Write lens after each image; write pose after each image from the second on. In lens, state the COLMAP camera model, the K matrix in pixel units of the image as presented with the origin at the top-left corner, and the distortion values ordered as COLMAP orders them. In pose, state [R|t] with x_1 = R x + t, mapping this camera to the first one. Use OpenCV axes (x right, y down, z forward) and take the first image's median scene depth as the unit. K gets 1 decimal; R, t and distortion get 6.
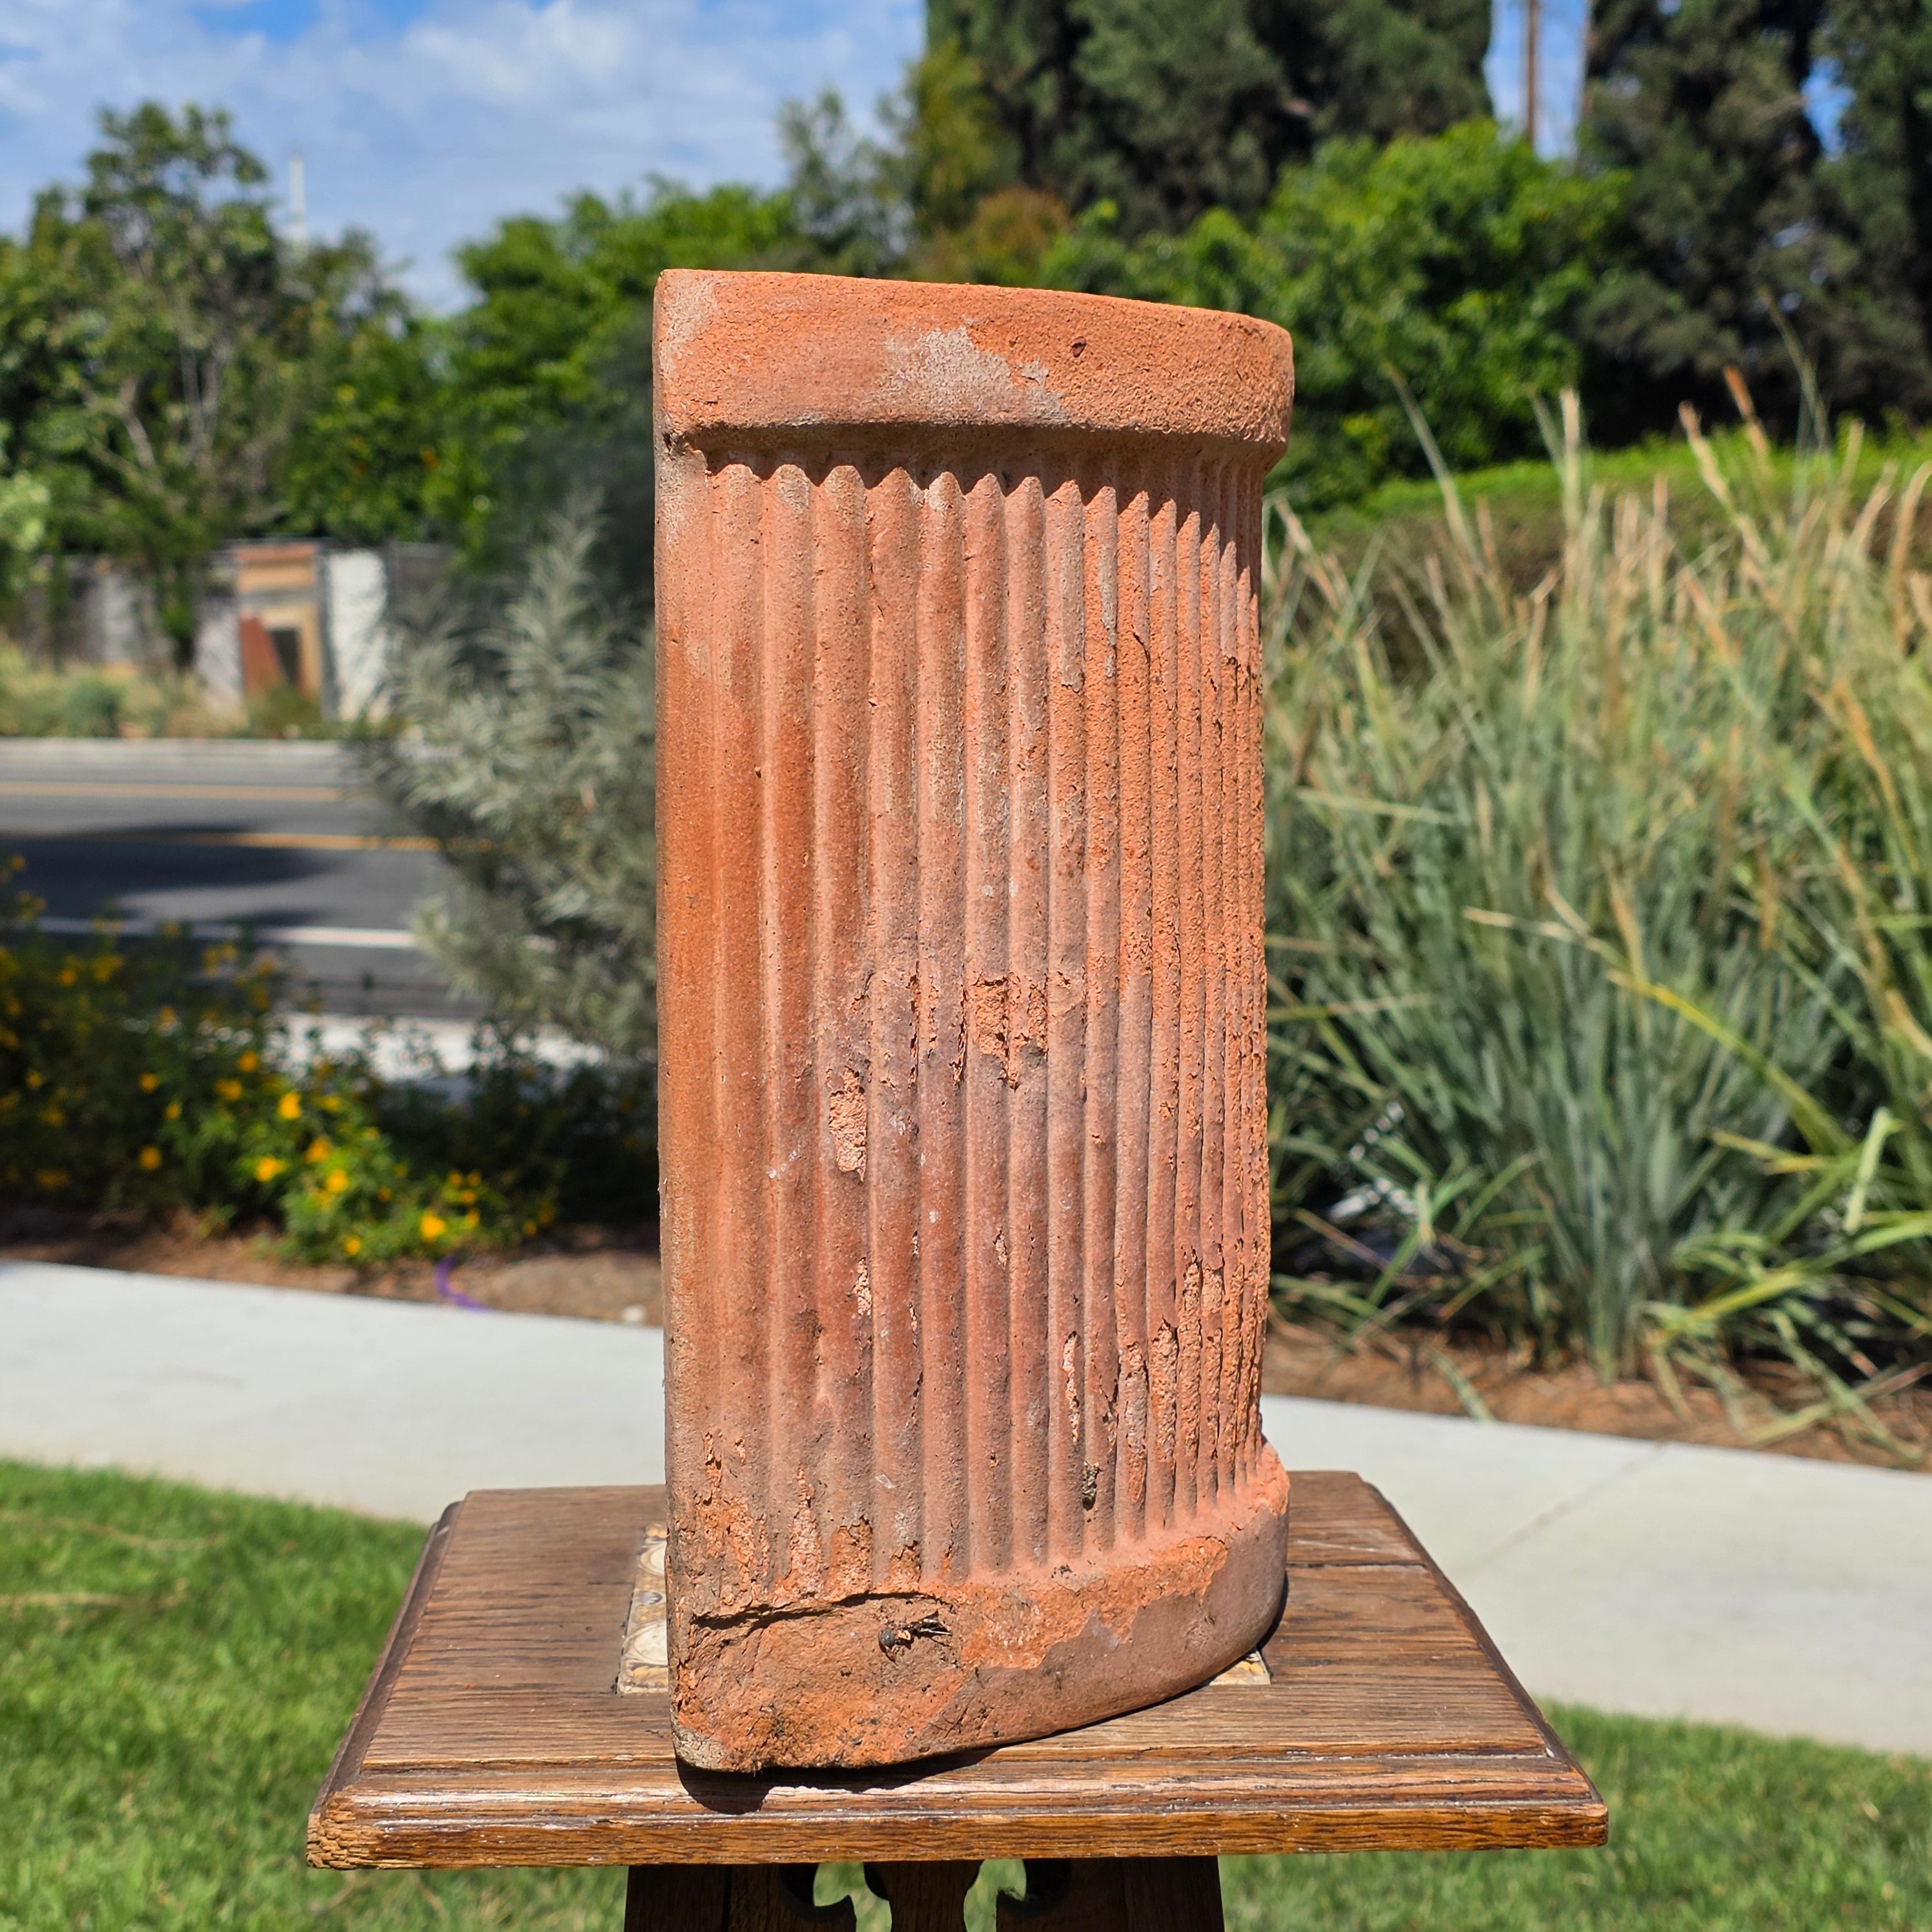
lens RADIAL K [[3486.9, 0, 966.0], [0, 3486.9, 966.0], [0, 0, 1]] dist [0.210922, -0.504425]
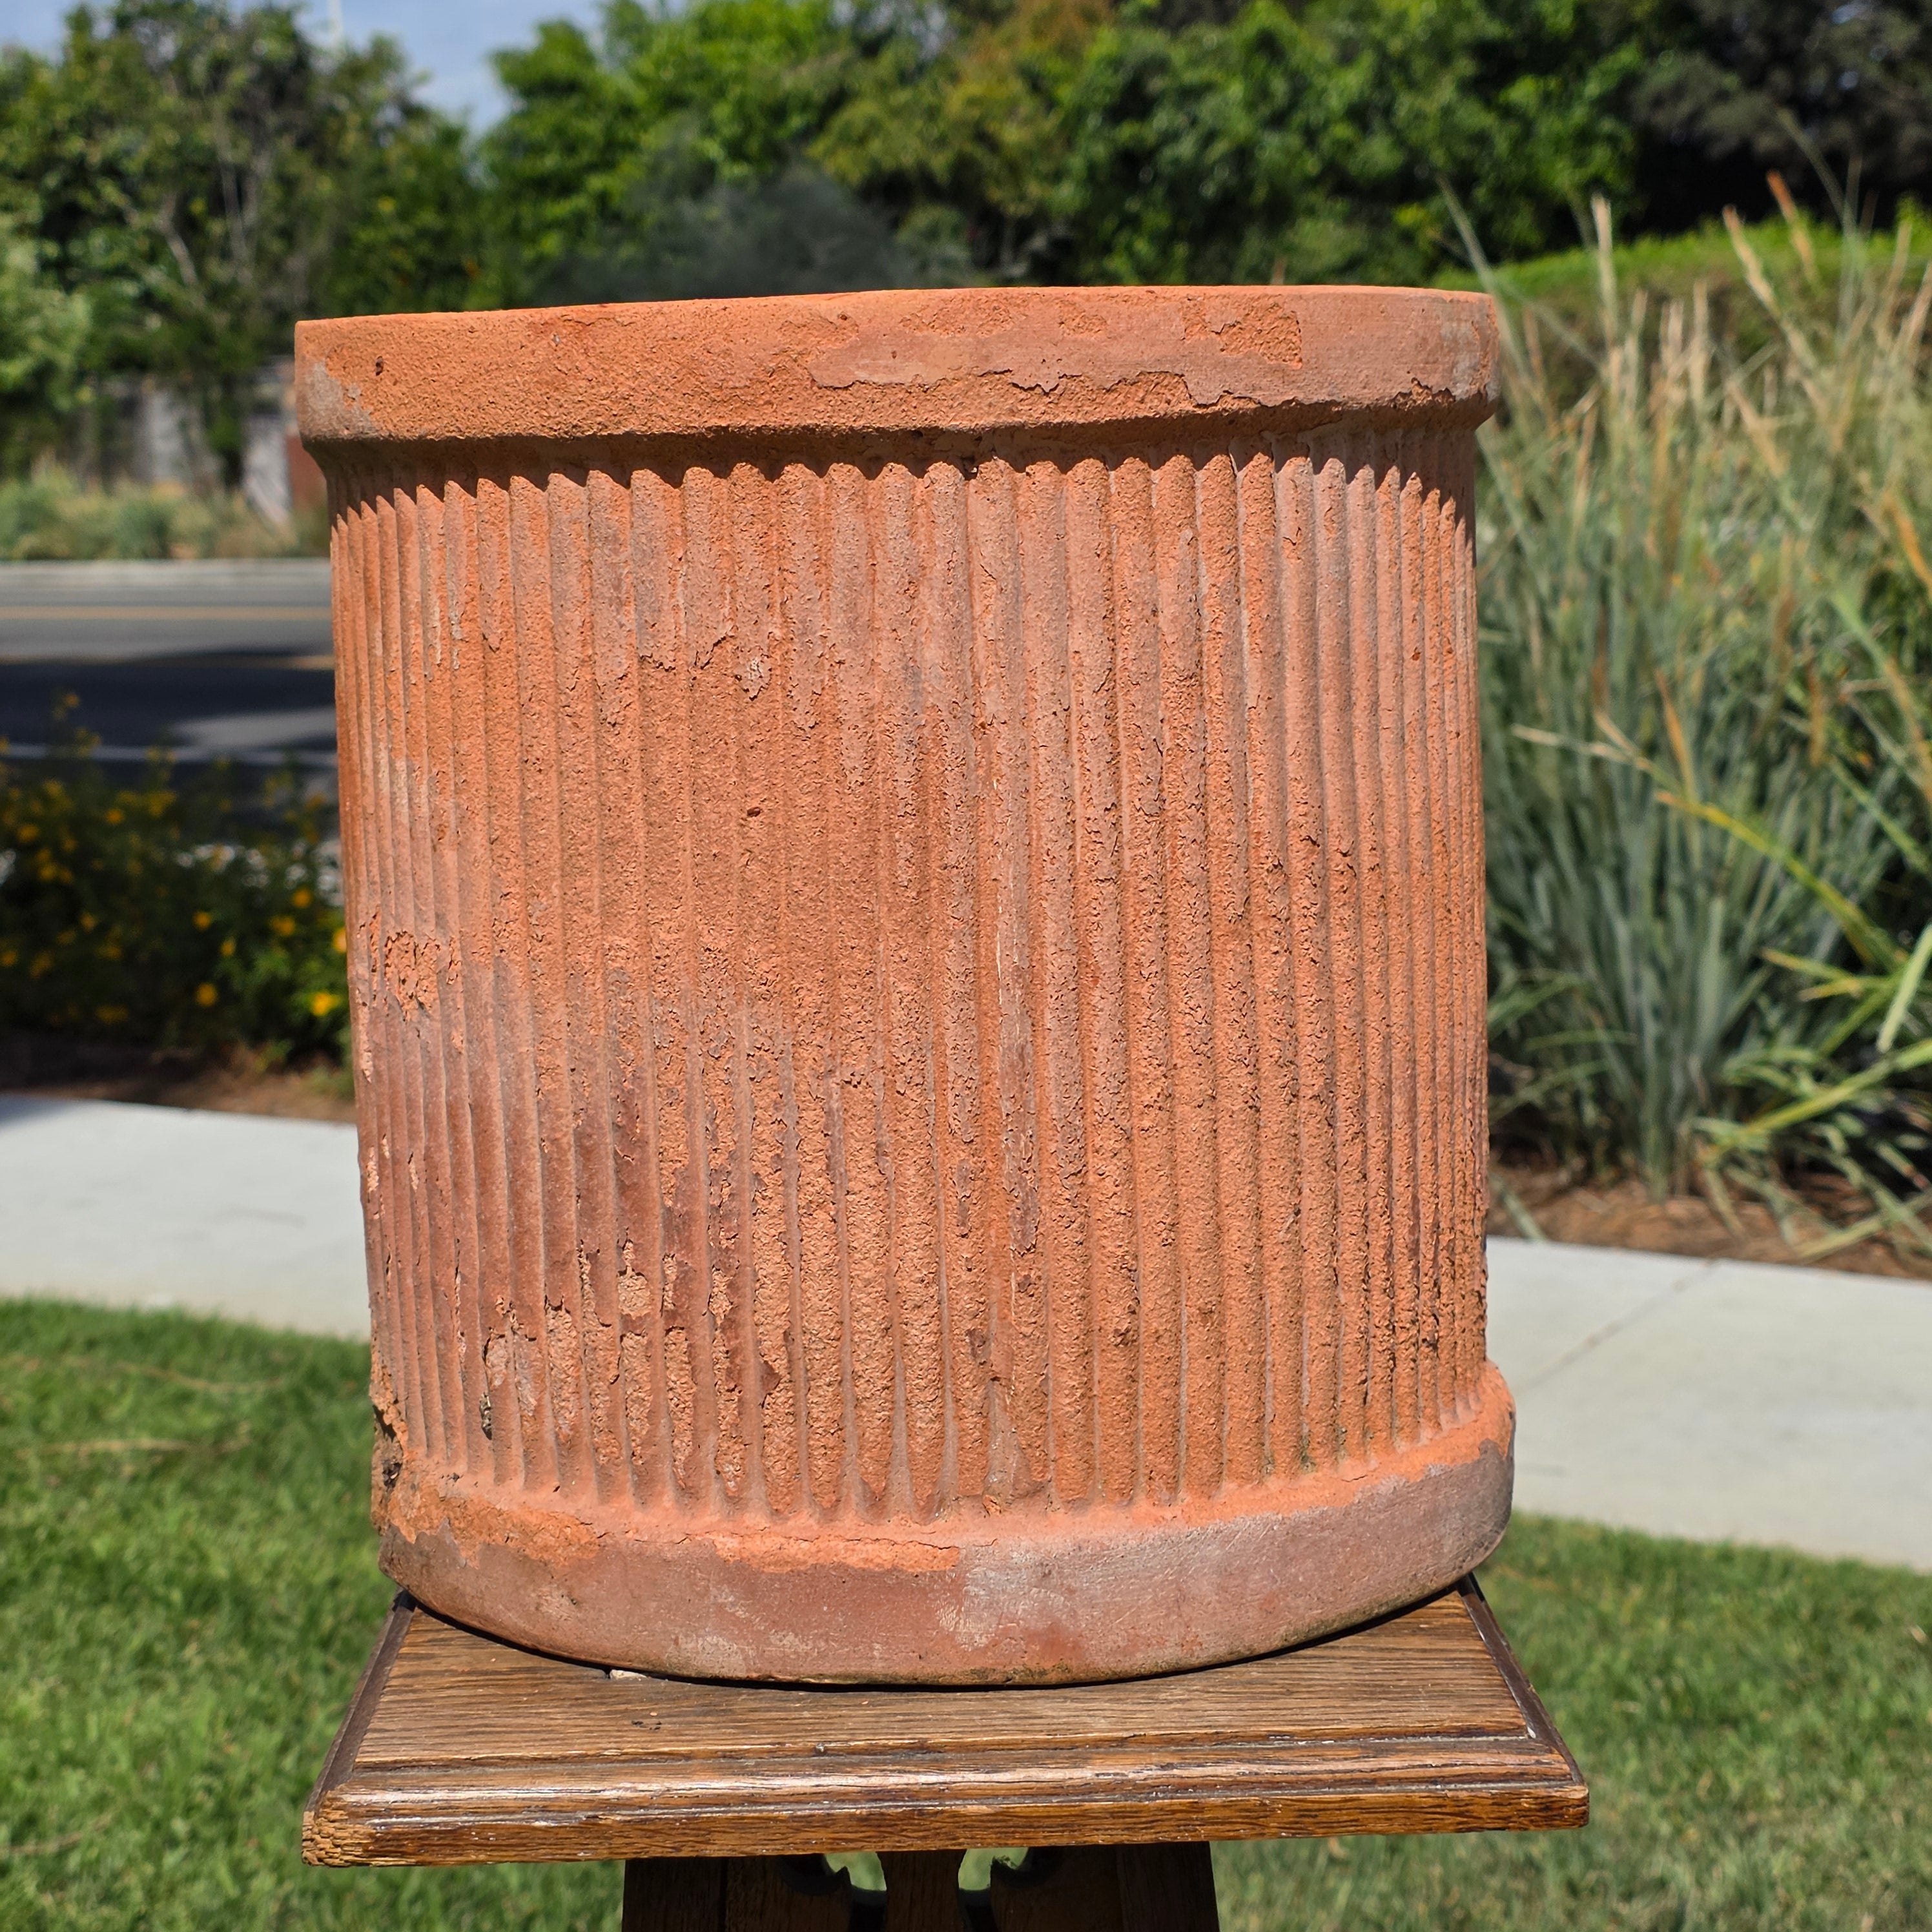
lens RADIAL K [[3485.3, 0, 969.4], [0, 3485.3, 934.4], [0, 0, 1]] dist [0.218887, -0.519383]
pose [[0.999716, -0.017126, -0.016559, 0.003876], [0.017903, 0.998687, 0.047995, -0.008381], [0.015715, -0.048278, 0.998710, 0.000519]]
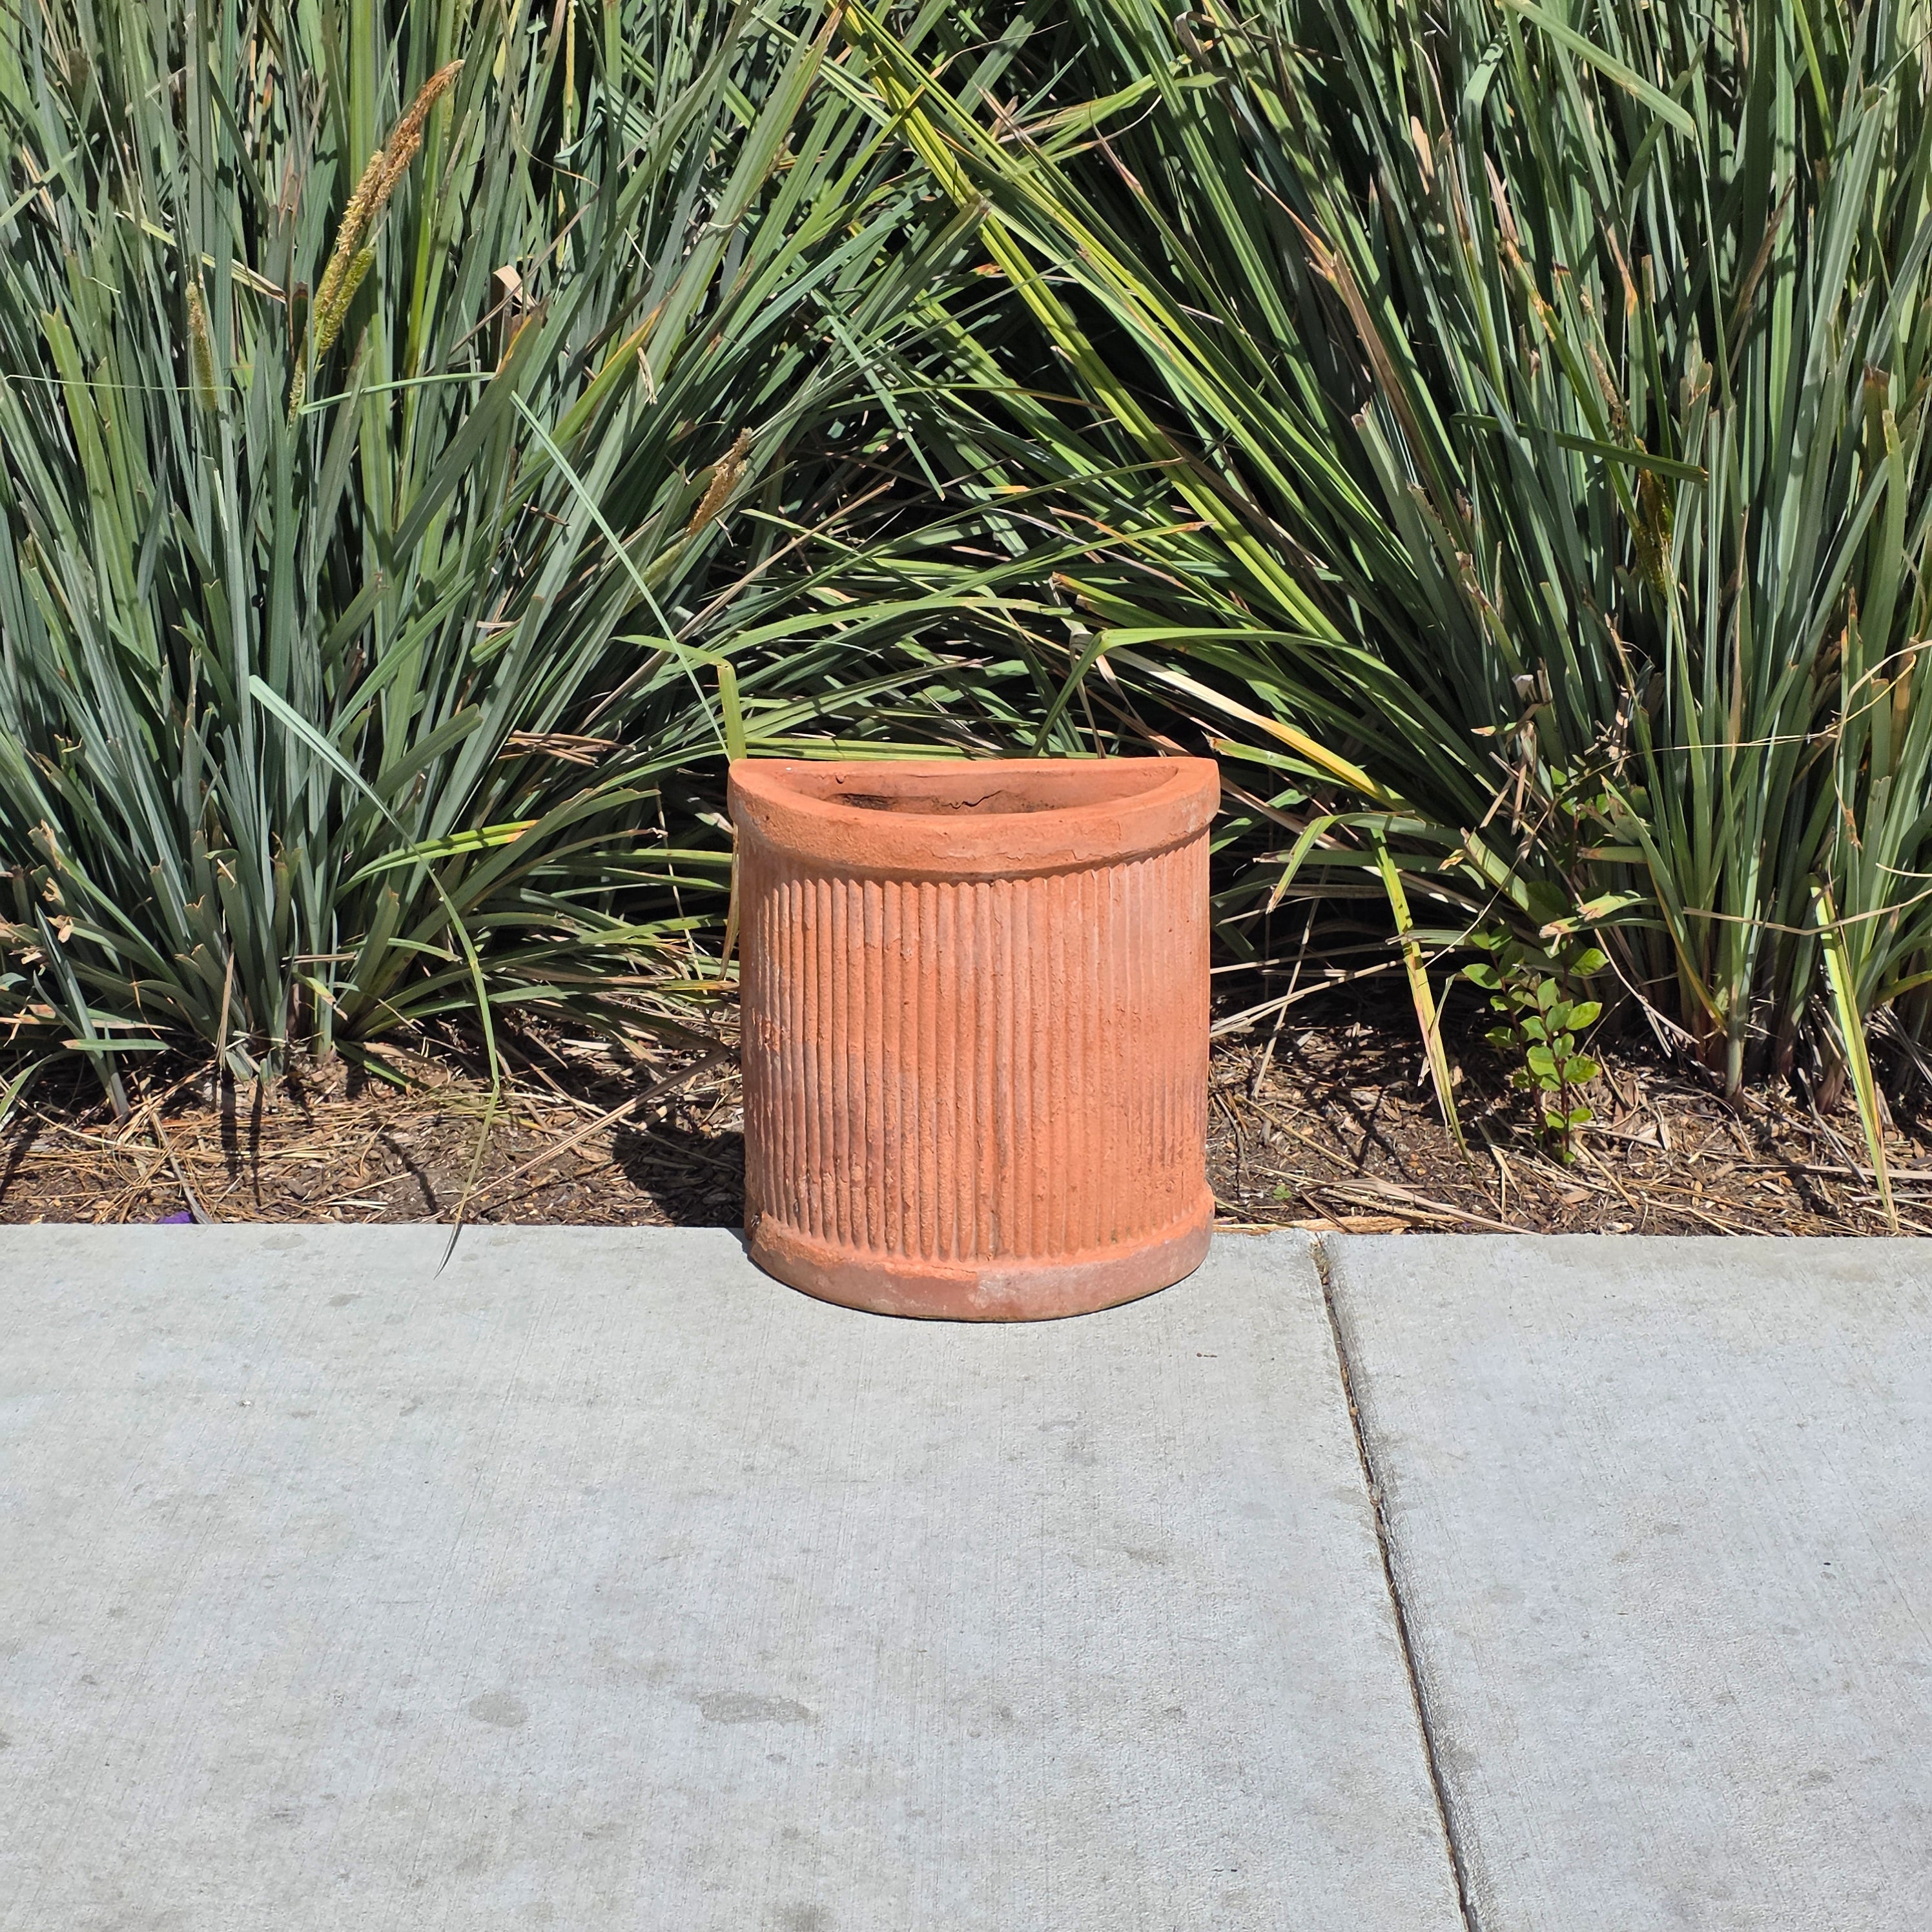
lens RADIAL K [[3464.8, 0, 884.9], [0, 3464.8, 996.5], [0, 0, 1]] dist [0.061297, -0.065549]
pose [[0.997072, 0.020647, -0.073627, 0.018994], [-0.002909, 0.972403, 0.233291, -0.100519], [0.076412, -0.232394, 0.969615, -0.234708]]
